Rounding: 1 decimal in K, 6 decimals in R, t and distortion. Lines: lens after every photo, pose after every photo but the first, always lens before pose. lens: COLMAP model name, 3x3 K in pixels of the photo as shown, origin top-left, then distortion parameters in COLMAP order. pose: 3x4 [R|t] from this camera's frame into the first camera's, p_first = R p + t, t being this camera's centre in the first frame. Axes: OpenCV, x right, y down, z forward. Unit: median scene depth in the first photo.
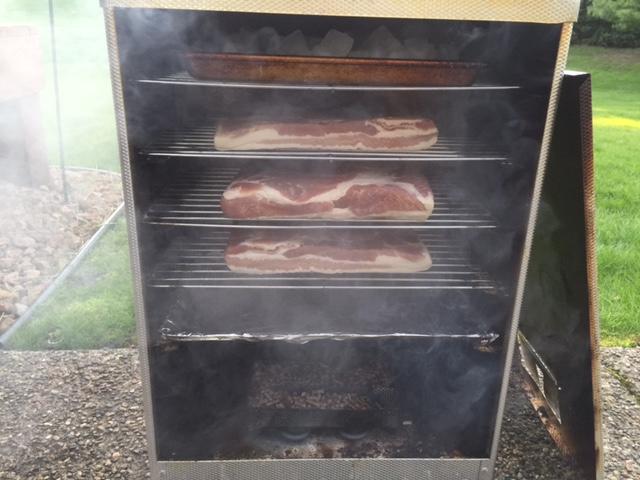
lens RADIAL K [[547.8, 0, 320.0], [0, 547.8, 240.0], [0, 0, 1]] dist [0.066241, -0.102151]
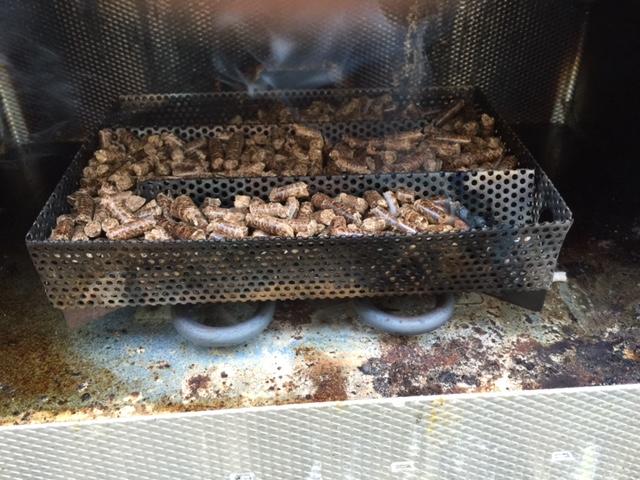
lens RADIAL K [[547.8, 0, 320.0], [0, 547.8, 240.0], [0, 0, 1]] dist [0.066241, -0.102151]
pose [[0.998614, -0.048943, 0.019335, 0.007203], [0.044141, 0.979086, 0.198601, 0.246259], [-0.028651, -0.197473, 0.979890, 0.705437]]
